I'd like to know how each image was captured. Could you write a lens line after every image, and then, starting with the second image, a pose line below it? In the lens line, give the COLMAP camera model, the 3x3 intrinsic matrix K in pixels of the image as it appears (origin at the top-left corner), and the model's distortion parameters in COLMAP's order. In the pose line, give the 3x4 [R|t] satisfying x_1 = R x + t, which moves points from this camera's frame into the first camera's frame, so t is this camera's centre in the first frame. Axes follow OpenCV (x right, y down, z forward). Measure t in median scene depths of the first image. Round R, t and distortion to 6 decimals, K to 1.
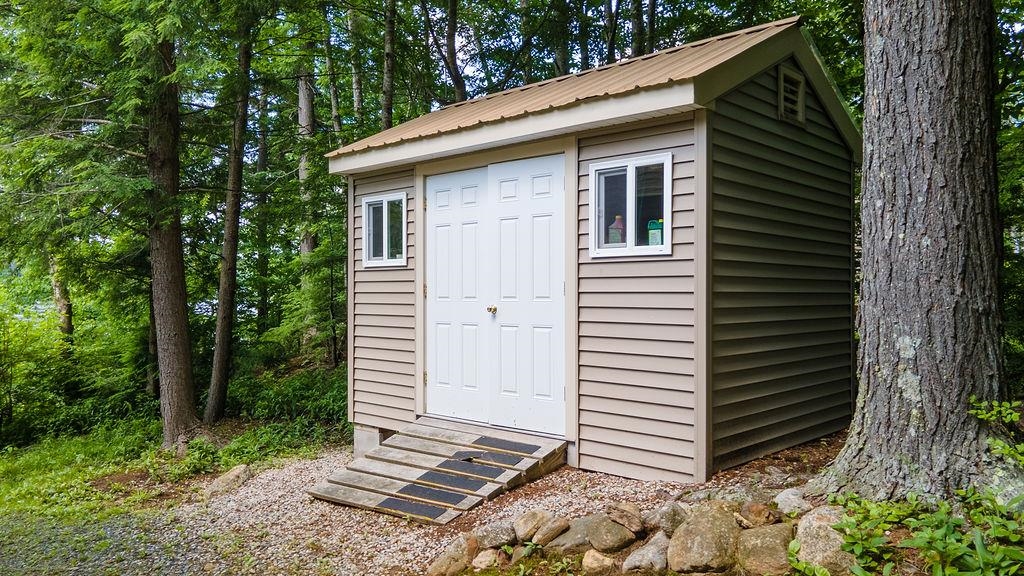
lens RADIAL K [[755.3, 0, 508.6], [0, 755.3, 295.7], [0, 0, 1]] dist [0.059636, 0.000196]
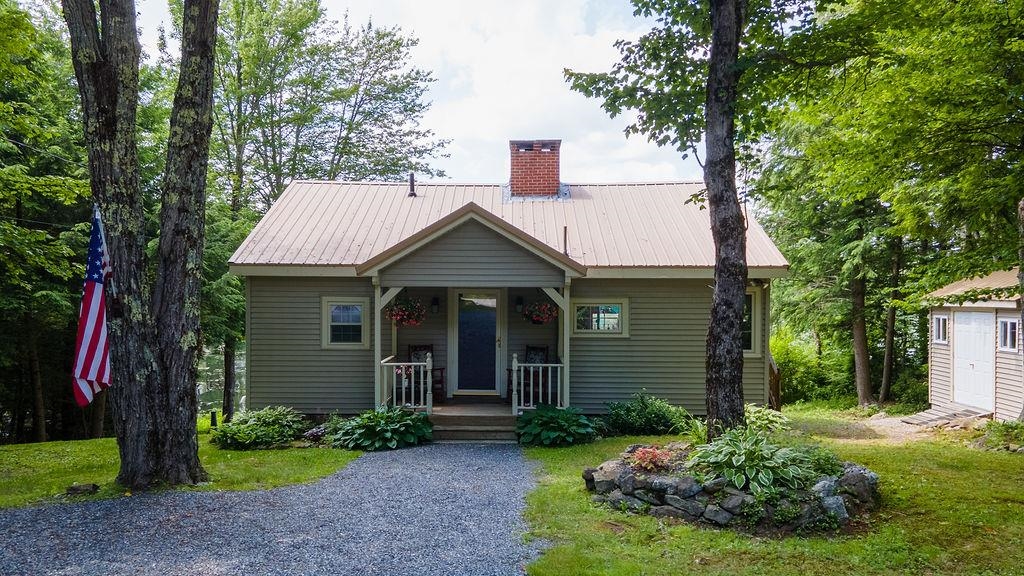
lens RADIAL K [[755.3, 0, 508.6], [0, 755.3, 295.7], [0, 0, 1]] dist [0.059636, 0.000196]
pose [[0.632336, 0.004610, -0.774681, 1.113662], [-0.011153, 0.999933, -0.003153, -0.209128], [0.774614, 0.010633, 0.632345, -2.147027]]
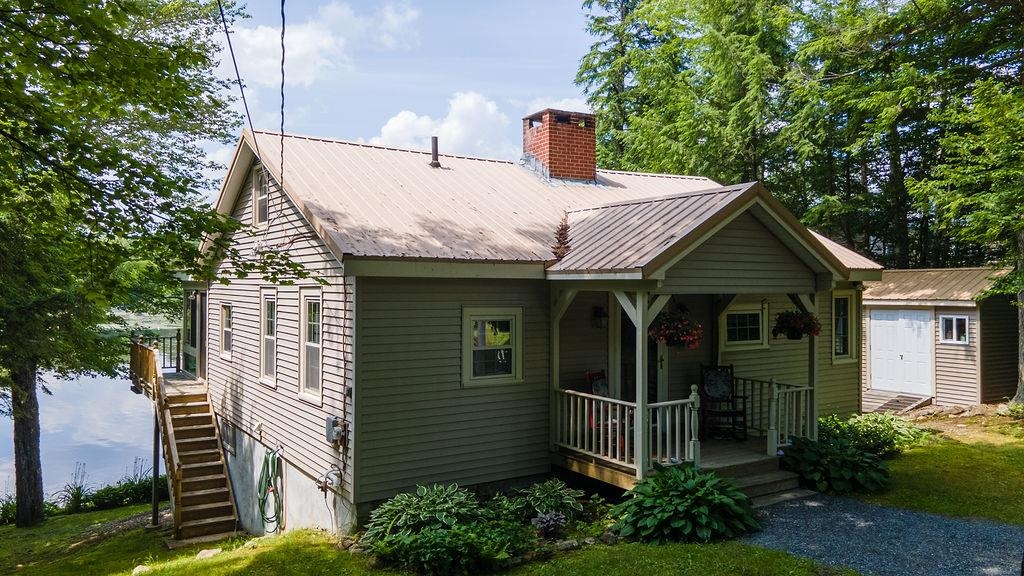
lens RADIAL K [[755.3, 0, 508.6], [0, 755.3, 295.7], [0, 0, 1]] dist [0.059636, 0.000196]
pose [[0.956205, 0.000404, -0.292696, -0.665166], [-0.000693, 0.999999, -0.000883, -0.233798], [0.292695, 0.001047, 0.956205, -2.605352]]
